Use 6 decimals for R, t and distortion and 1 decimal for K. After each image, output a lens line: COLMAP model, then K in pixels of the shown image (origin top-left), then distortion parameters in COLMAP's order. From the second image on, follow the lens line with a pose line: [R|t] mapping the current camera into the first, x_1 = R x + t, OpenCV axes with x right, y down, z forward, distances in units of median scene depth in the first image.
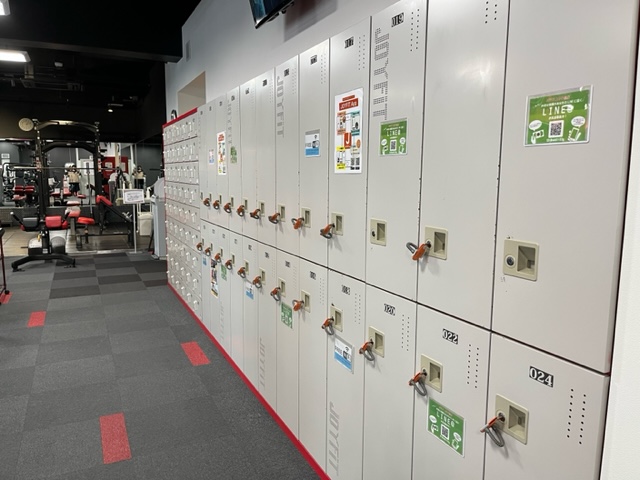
lens RADIAL K [[478.1, 0, 320.0], [0, 478.1, 240.0], [0, 0, 1]] dist [0.054803, -0.087892]
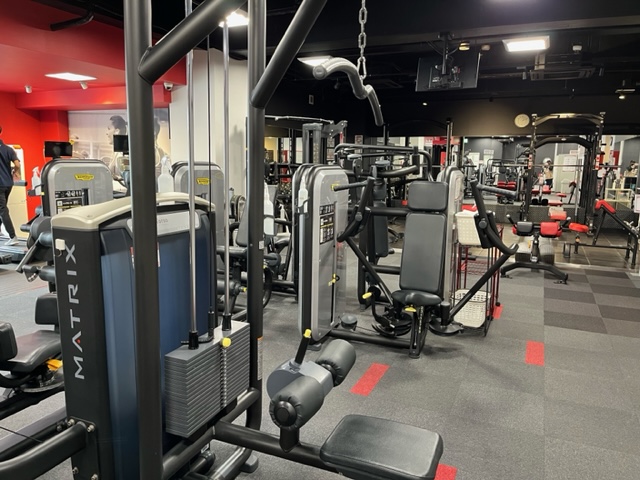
lens RADIAL K [[478.1, 0, 320.0], [0, 478.1, 240.0], [0, 0, 1]] dist [0.054803, -0.087892]
pose [[0.626171, 0.124503, -0.769681, -0.119477], [-0.115020, 0.991118, 0.066748, -0.024698], [0.771155, 0.046733, 0.634930, 0.103951]]
